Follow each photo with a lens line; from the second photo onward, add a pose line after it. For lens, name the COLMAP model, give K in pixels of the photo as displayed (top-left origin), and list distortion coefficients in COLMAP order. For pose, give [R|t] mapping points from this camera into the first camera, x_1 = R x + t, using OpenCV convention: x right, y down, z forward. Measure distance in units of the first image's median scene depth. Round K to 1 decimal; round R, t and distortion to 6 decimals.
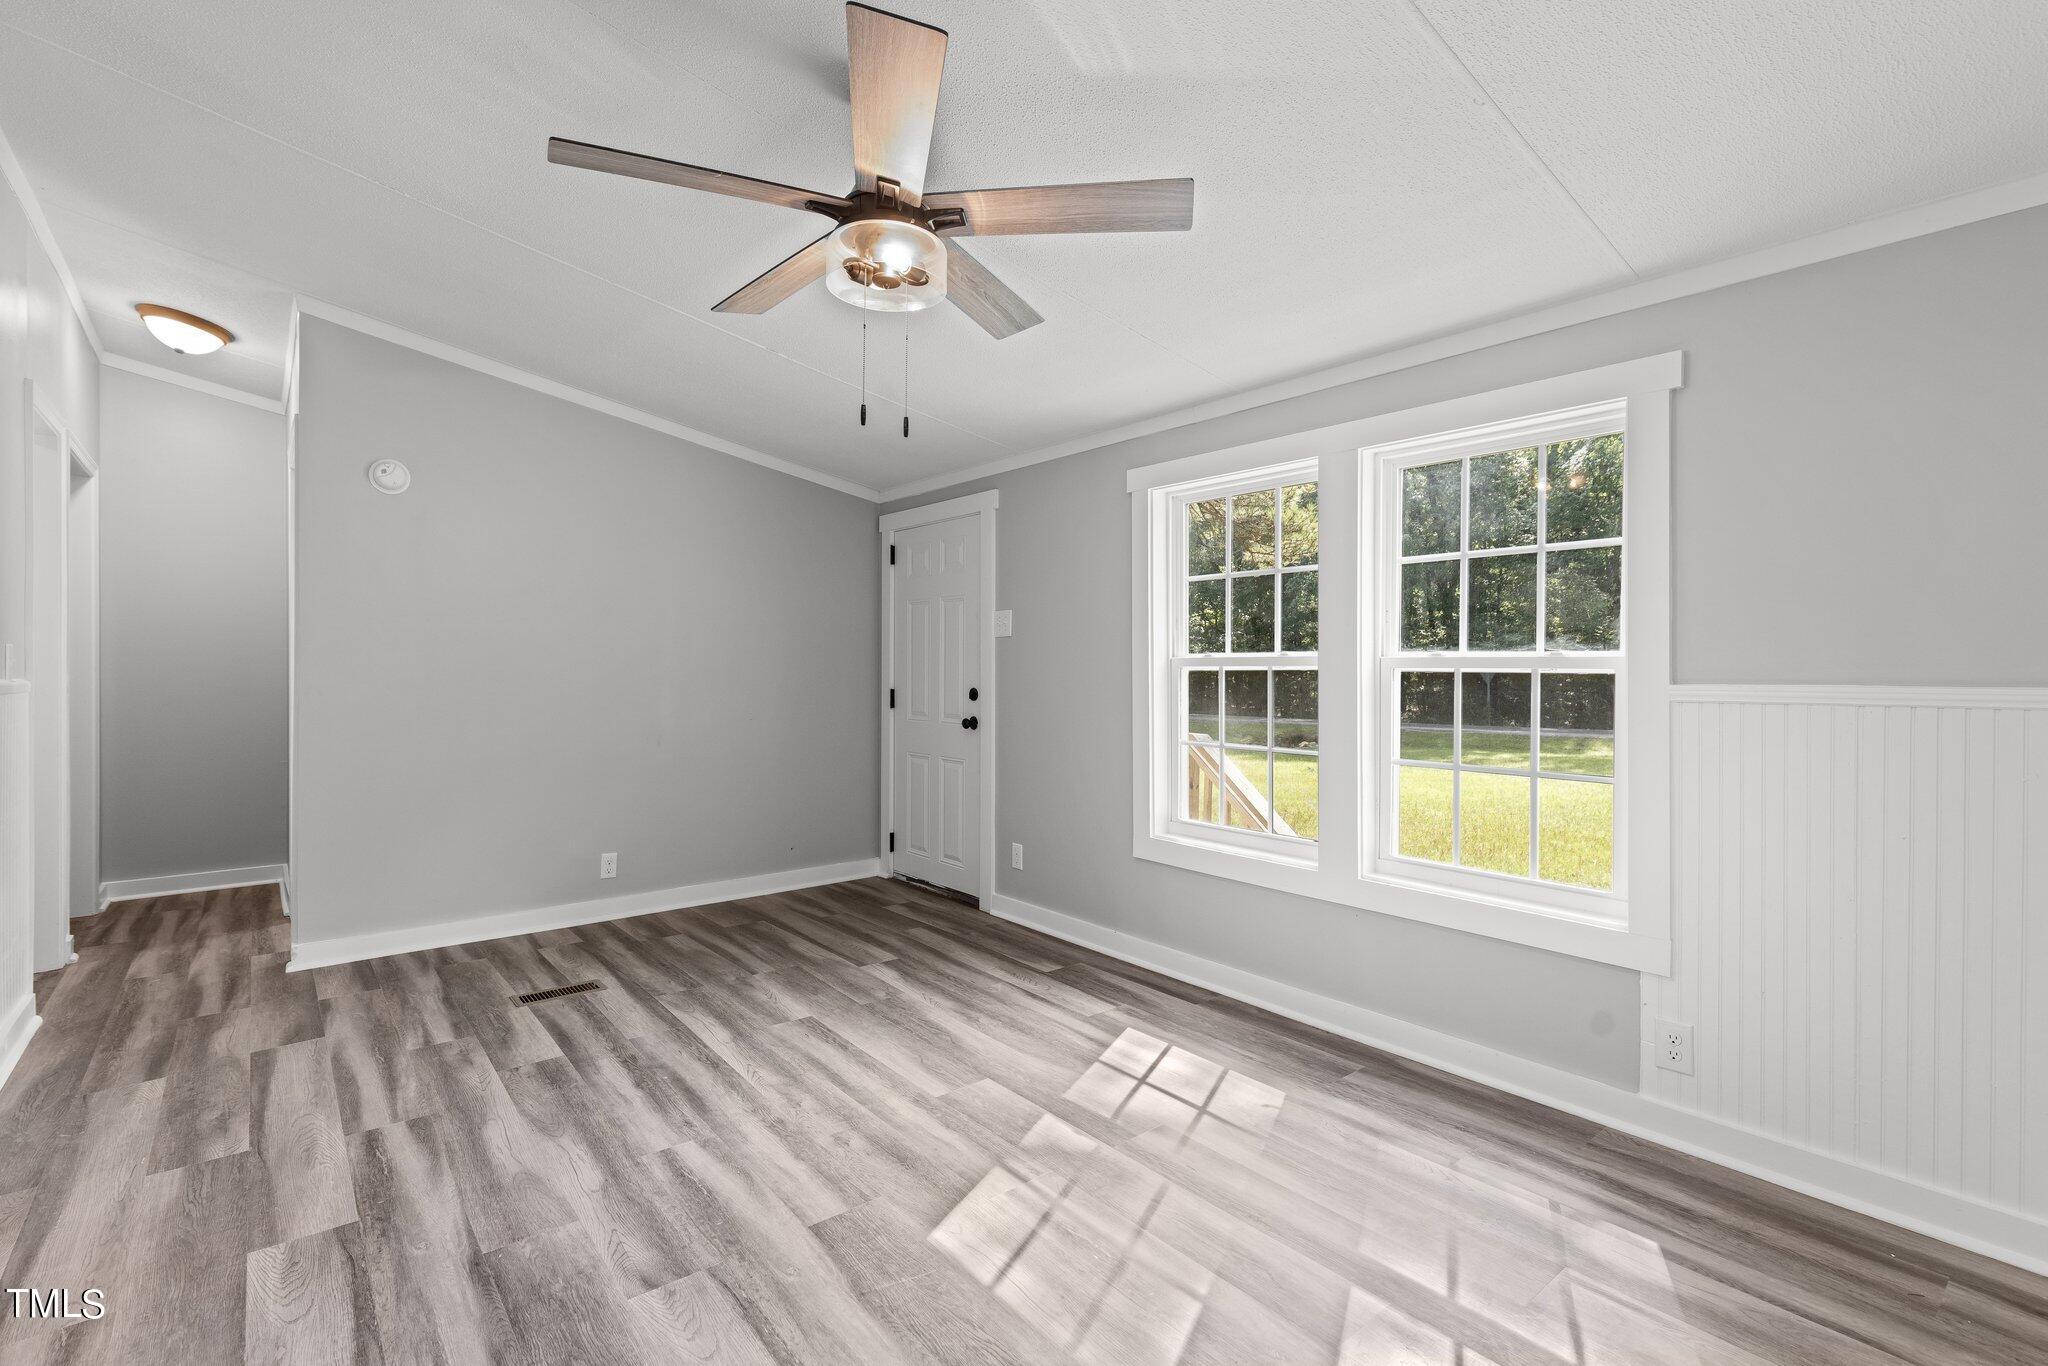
lens RADIAL K [[940.5, 0, 1035.5], [0, 940.5, 680.5], [0, 0, 1]] dist [0.004707, -0.001554]
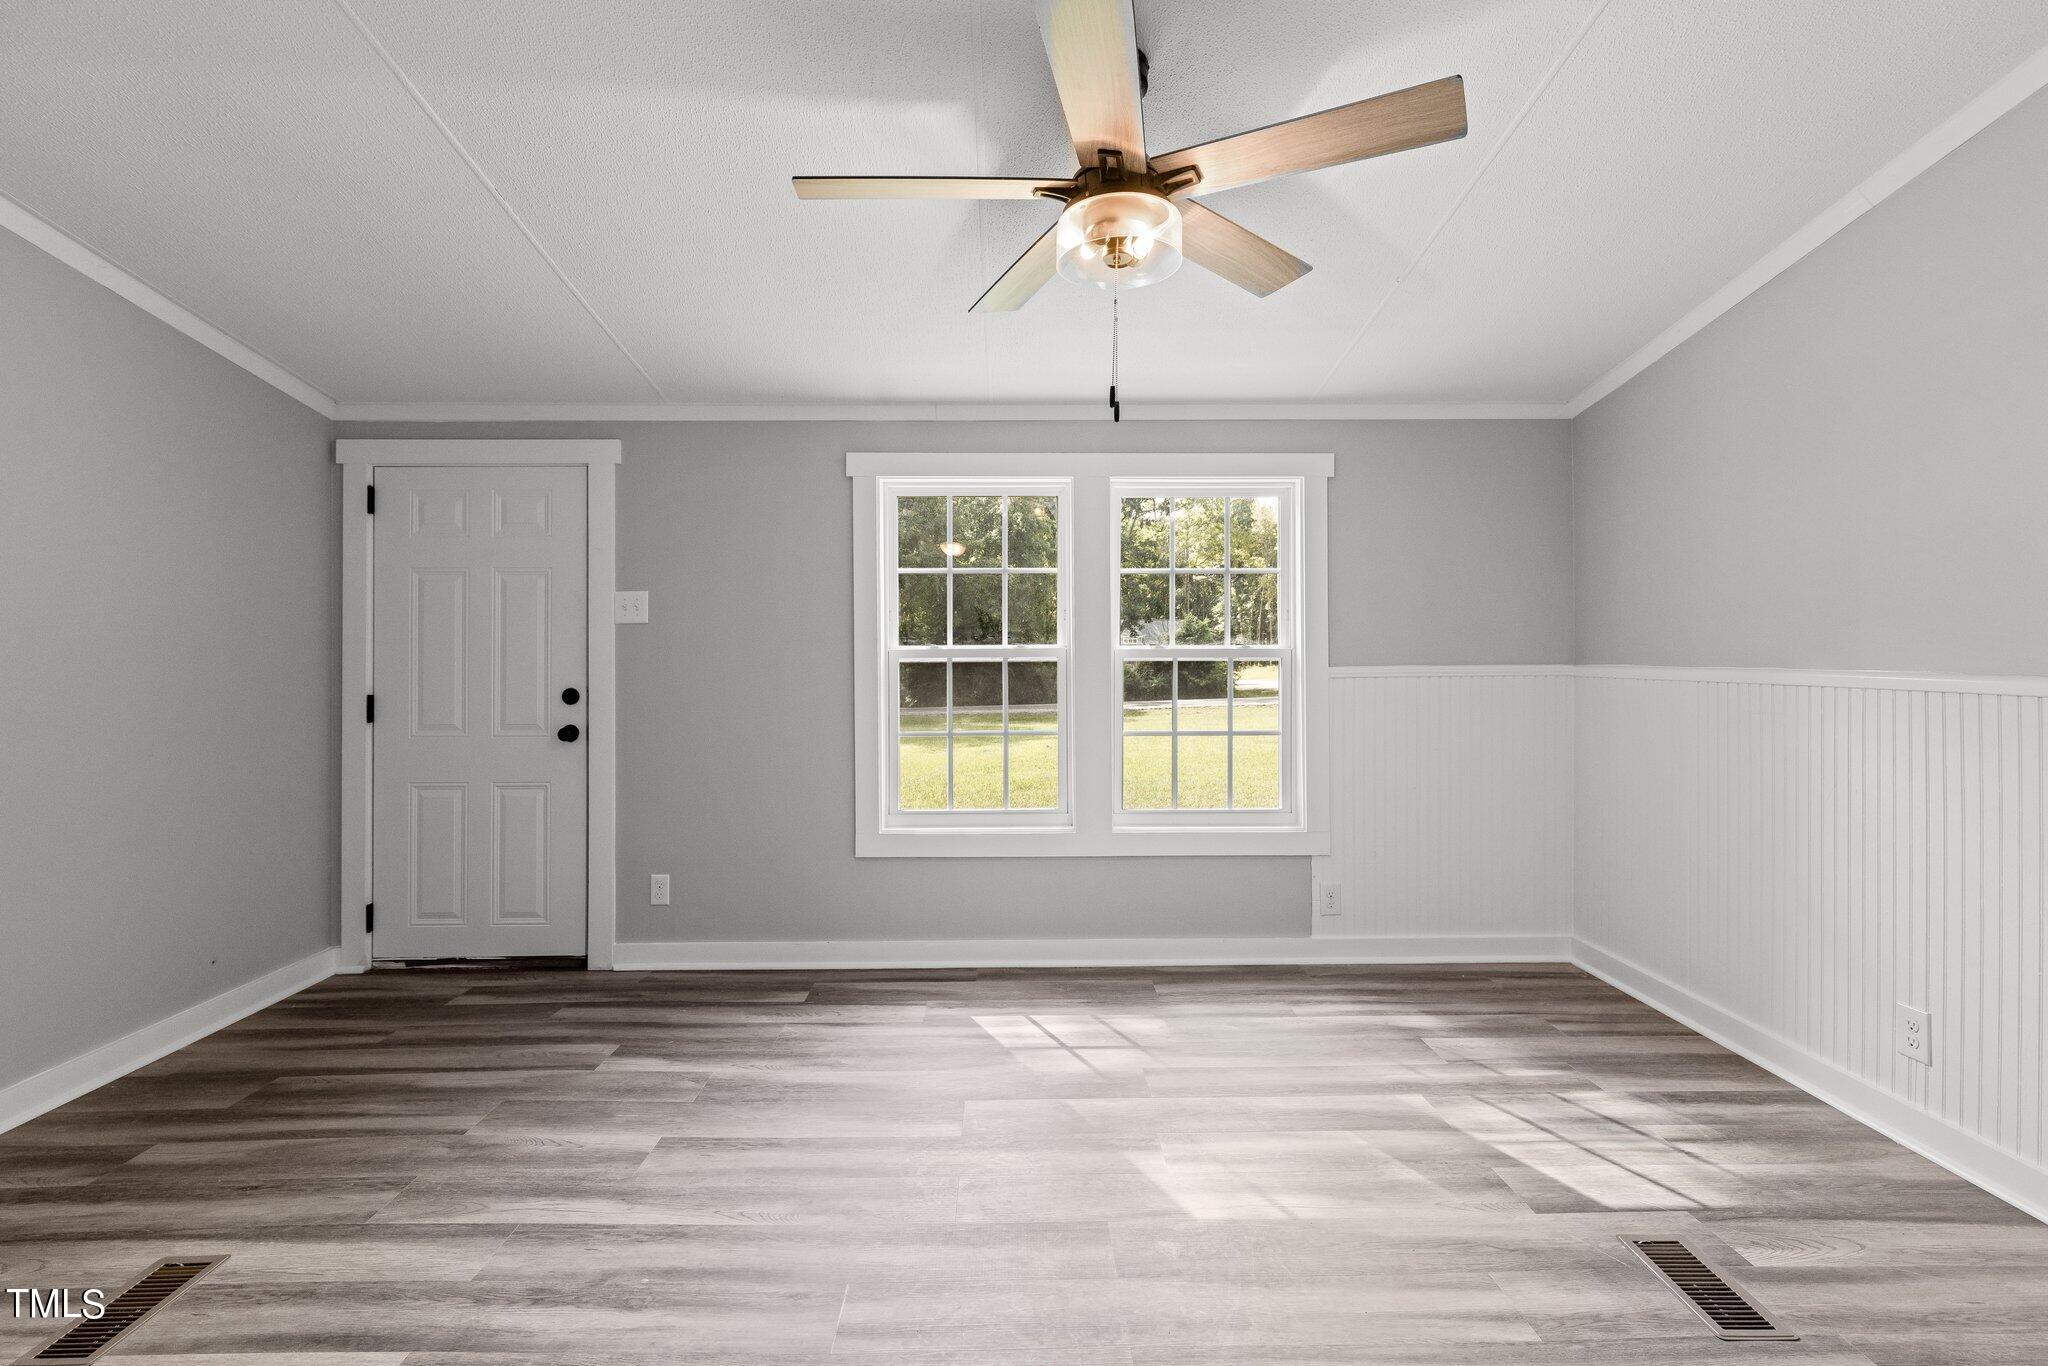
lens RADIAL K [[940.5, 0, 1024.6], [0, 940.5, 664.7], [0, 0, 1]] dist [0.004707, -0.001554]
pose [[0.621815, -0.012948, 0.783057, -0.581039], [0.018495, 0.999827, 0.001845, -0.008091], [-0.782946, 0.013336, 0.621947, 0.288864]]
